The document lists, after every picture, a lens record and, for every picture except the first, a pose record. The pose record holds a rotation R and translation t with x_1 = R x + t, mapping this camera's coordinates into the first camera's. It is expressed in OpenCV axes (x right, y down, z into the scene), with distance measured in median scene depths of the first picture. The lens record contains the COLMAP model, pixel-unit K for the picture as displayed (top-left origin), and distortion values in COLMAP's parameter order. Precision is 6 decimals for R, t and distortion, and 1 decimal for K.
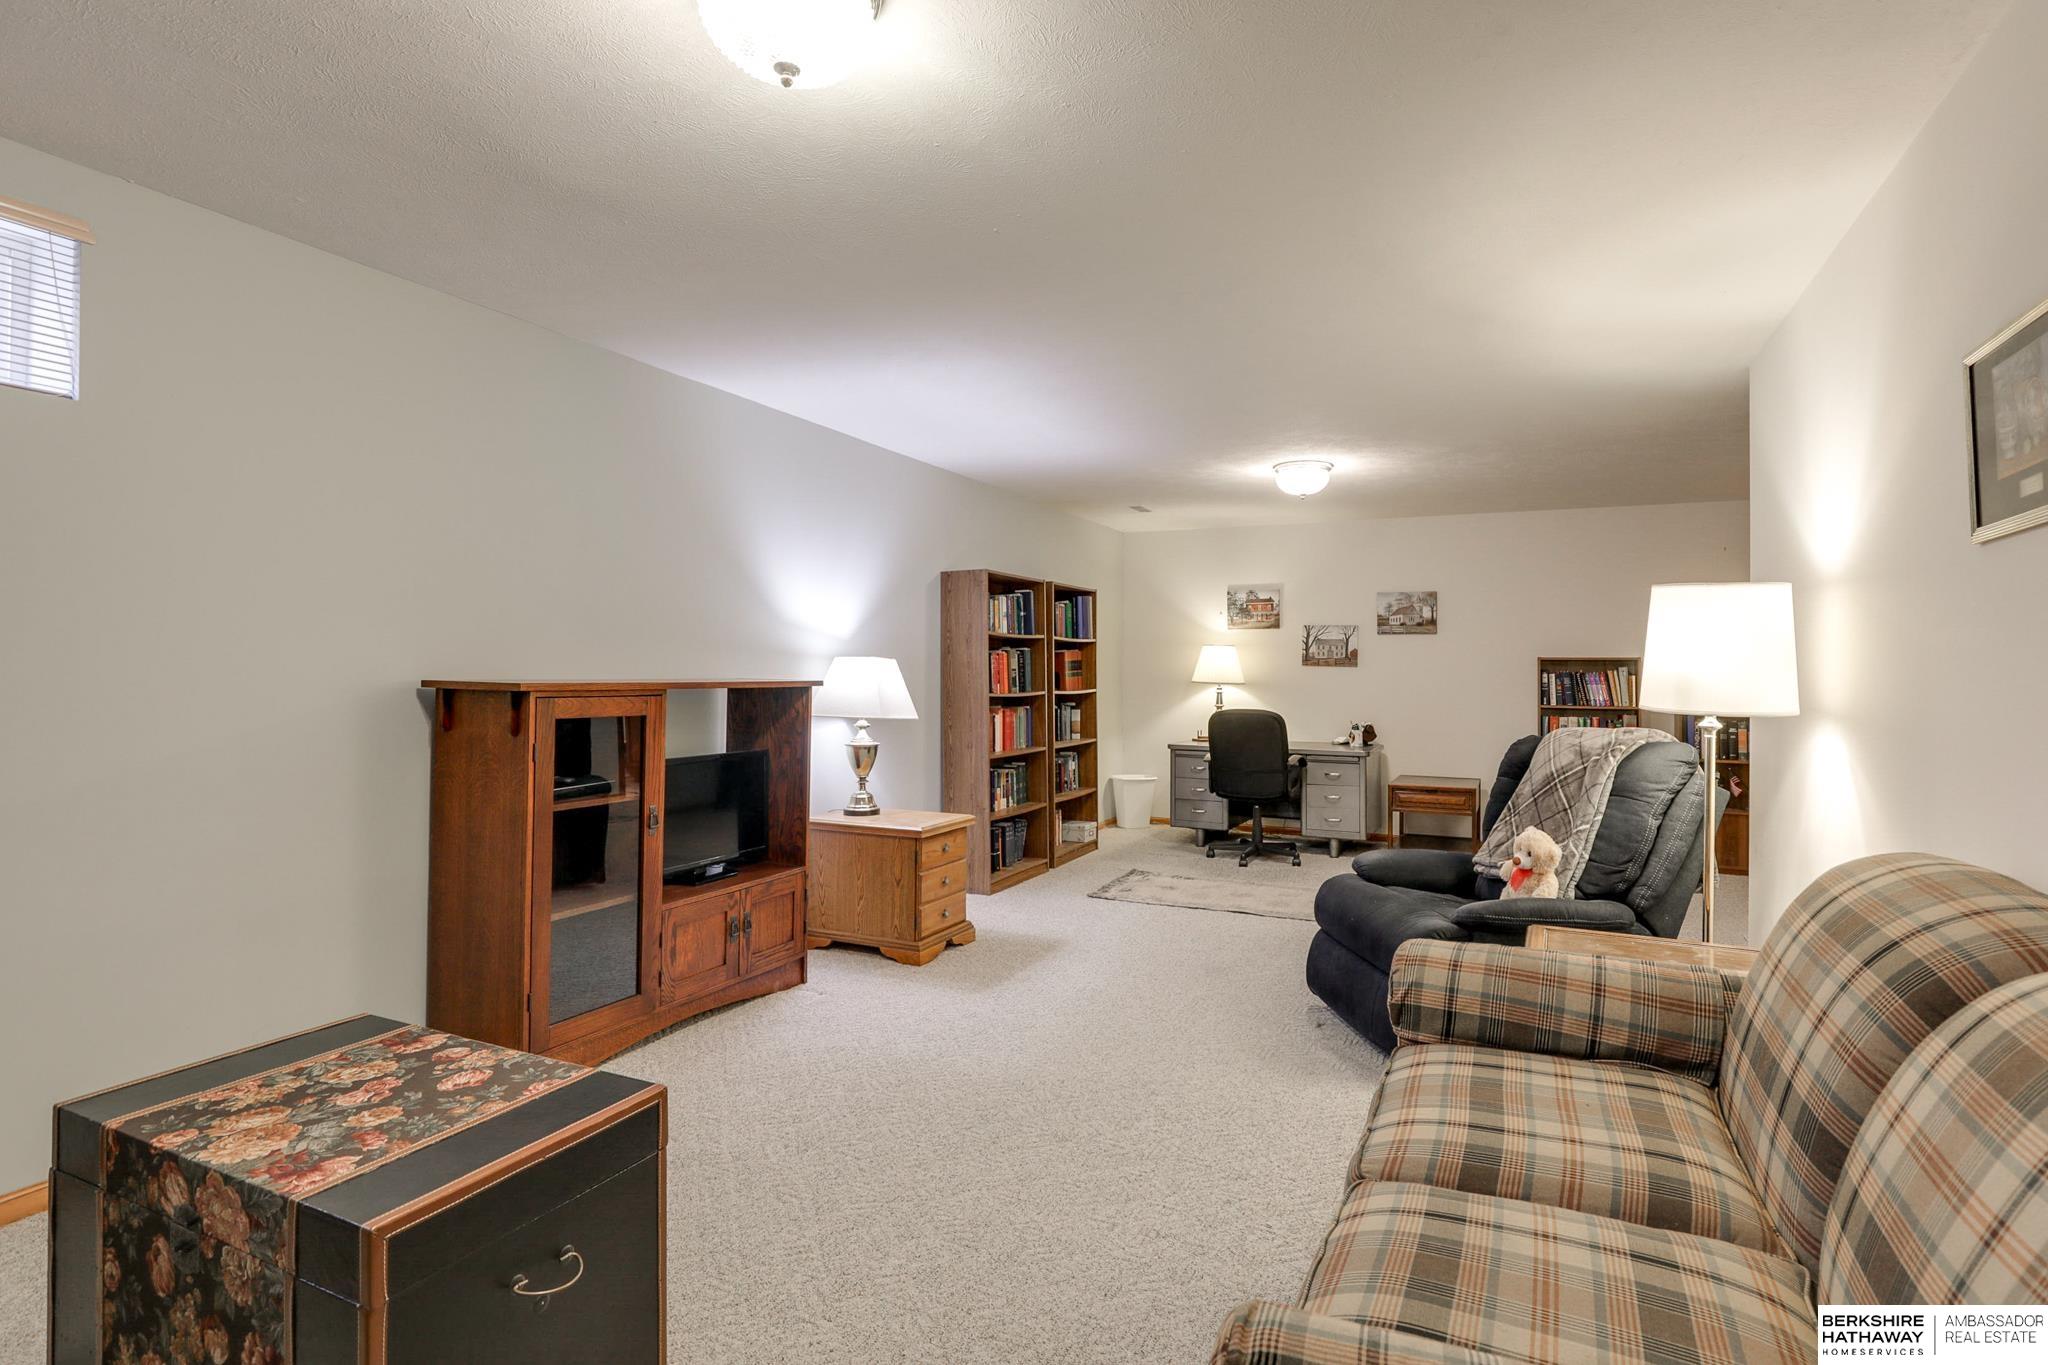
lens RADIAL K [[987.2, 0, 1034.1], [0, 987.2, 701.4], [0, 0, 1]] dist [-0.019873, 0.000053]
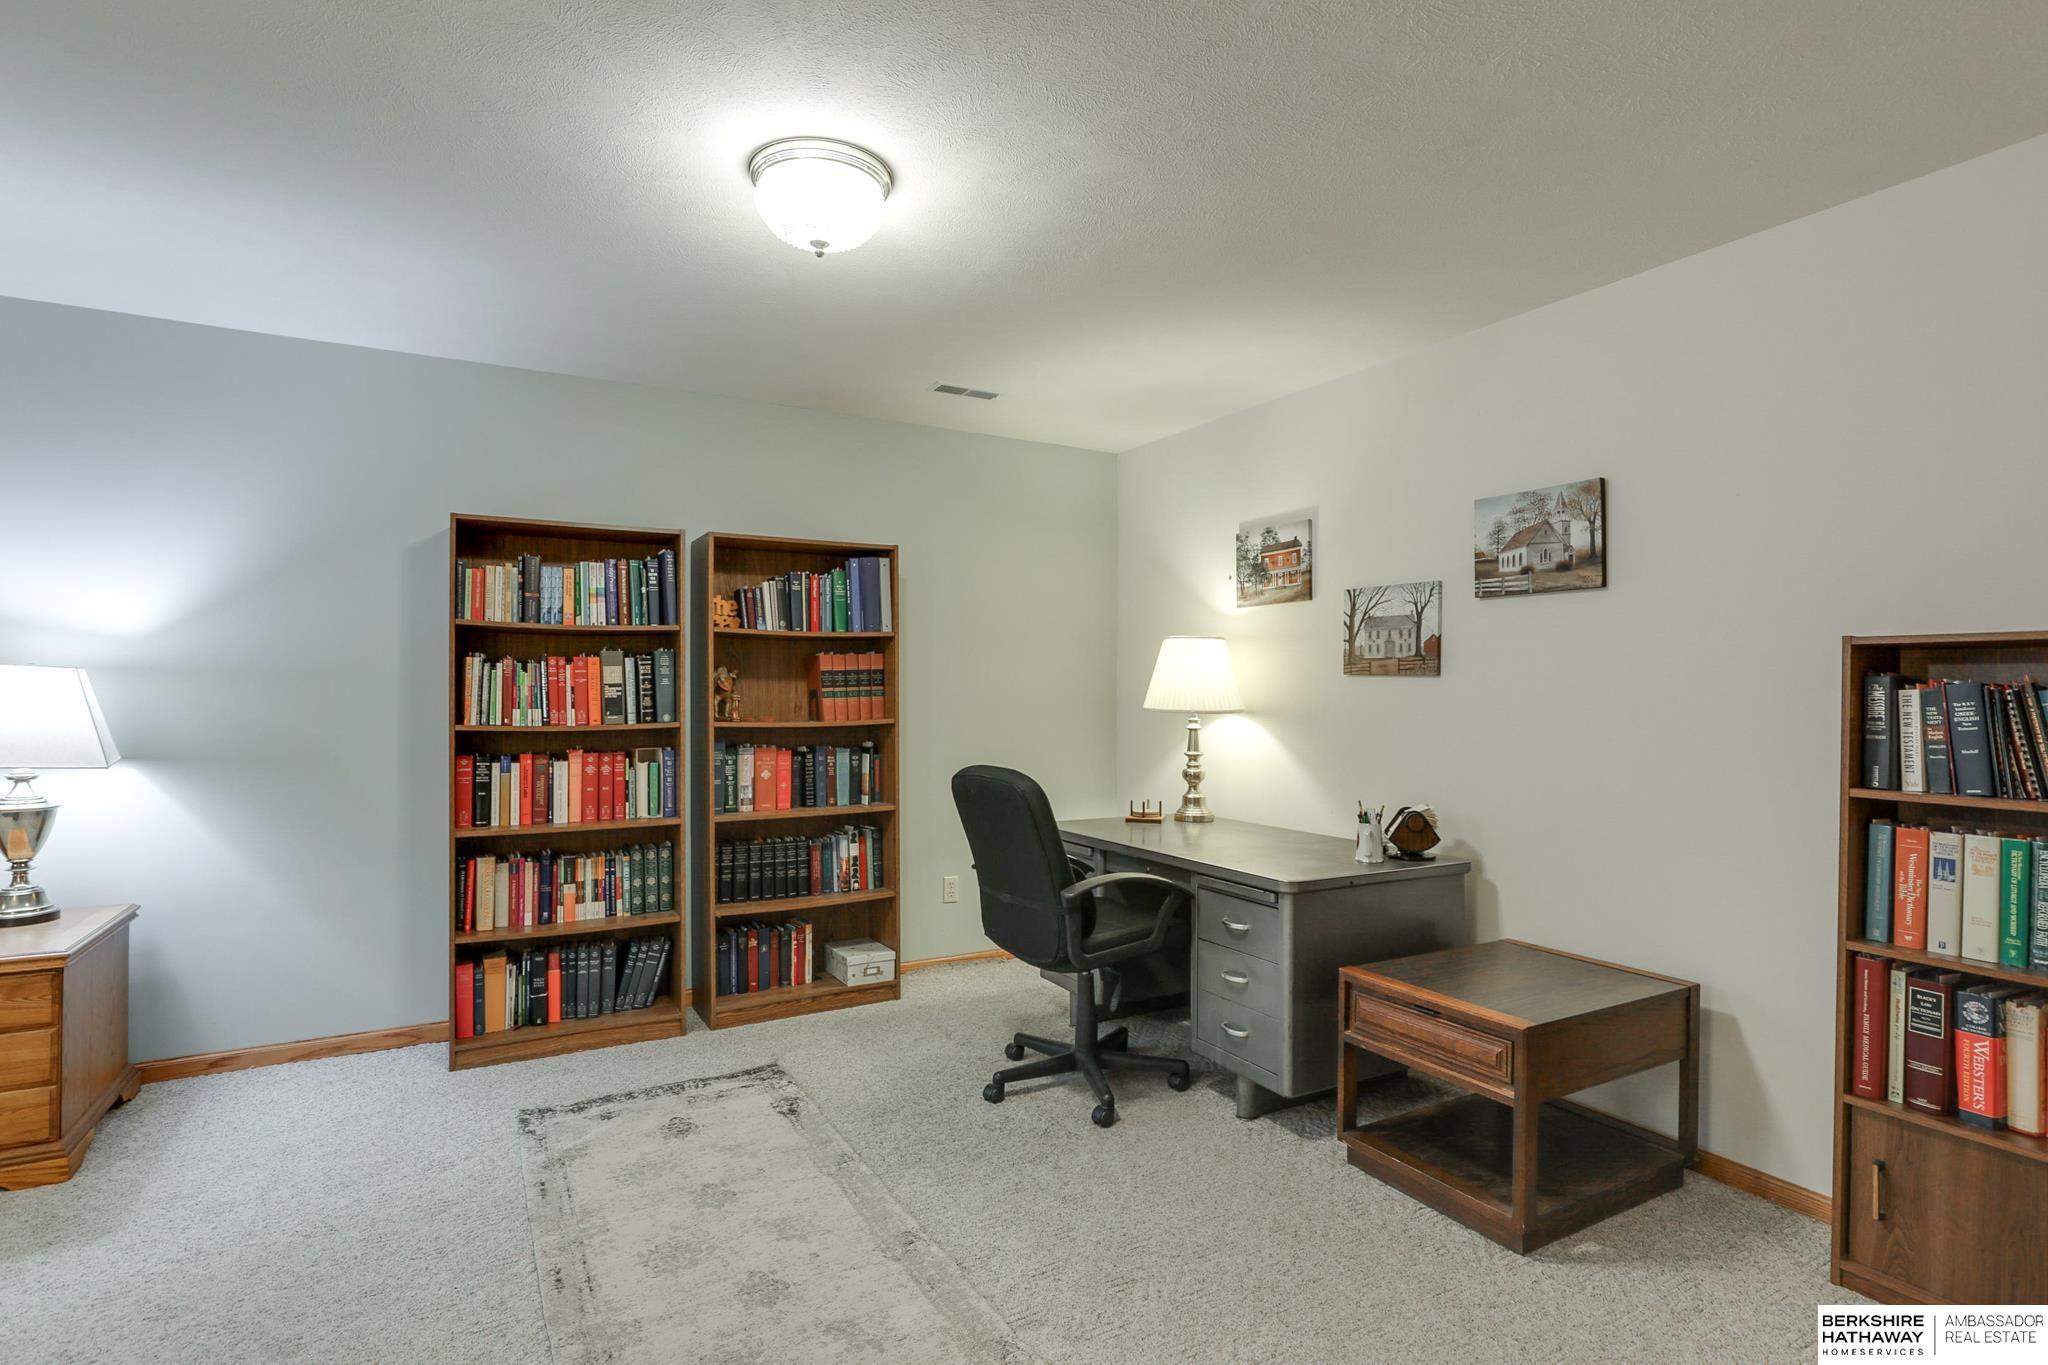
lens RADIAL K [[1000.2, 0, 1027.6], [0, 1000.2, 696.4], [0, 0, 1]] dist [-0.012463, 0.000406]
pose [[0.826579, 0.001268, -0.562819, 0.436689], [-0.016707, 0.999612, -0.022285, -0.013253], [0.562572, 0.027823, 0.826280, 0.543513]]
